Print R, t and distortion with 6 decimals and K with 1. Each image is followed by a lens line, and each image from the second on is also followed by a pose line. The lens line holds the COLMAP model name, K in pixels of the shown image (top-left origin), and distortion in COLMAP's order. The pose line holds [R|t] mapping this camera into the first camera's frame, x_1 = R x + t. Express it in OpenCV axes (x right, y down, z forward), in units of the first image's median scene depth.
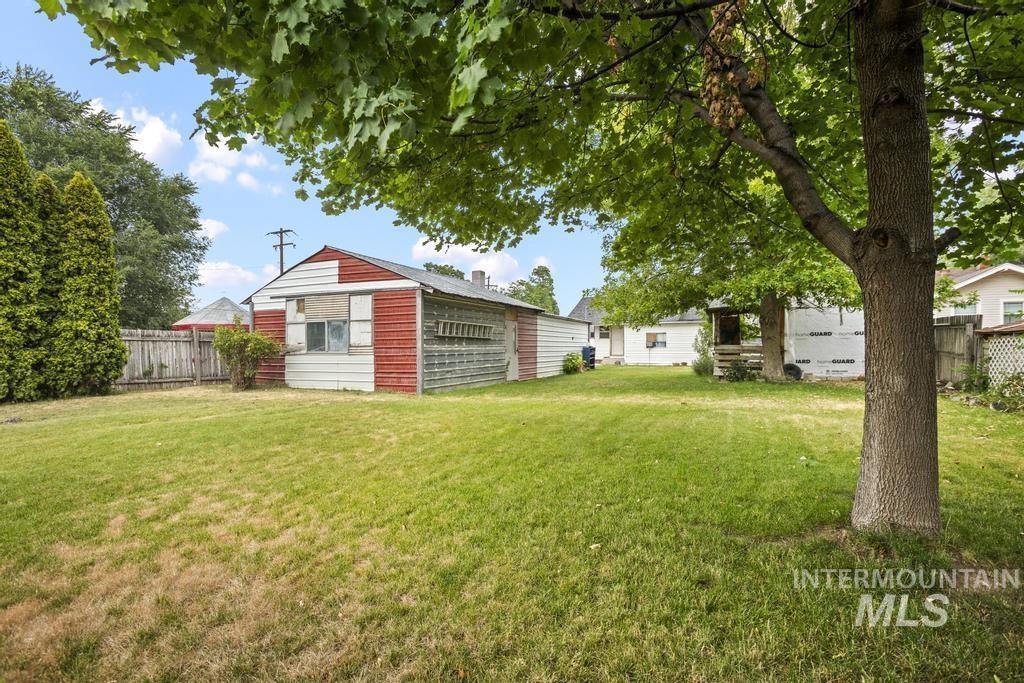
lens RADIAL K [[466.4, 0, 517.4], [0, 466.4, 336.8], [0, 0, 1]] dist [-0.057243, 0.029820]
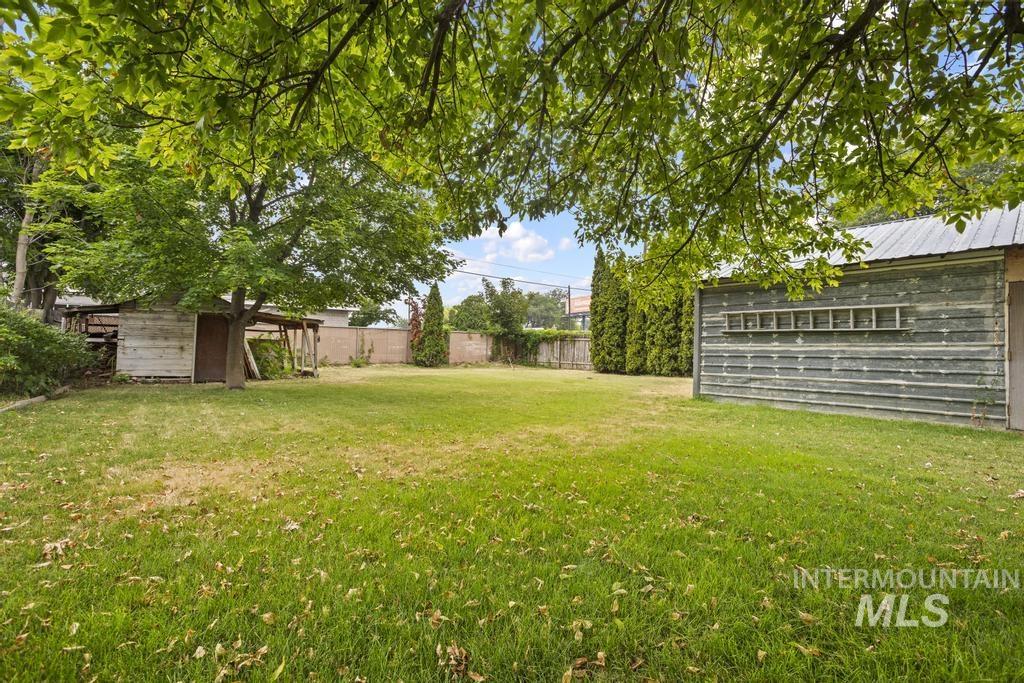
lens RADIAL K [[466.4, 0, 517.4], [0, 466.4, 336.8], [0, 0, 1]] dist [-0.057243, 0.029820]
pose [[-0.440628, -0.021560, -0.897431, 0.683235], [0.012175, 0.999476, -0.029989, 0.024941], [0.897607, -0.024140, -0.440135, 0.999972]]
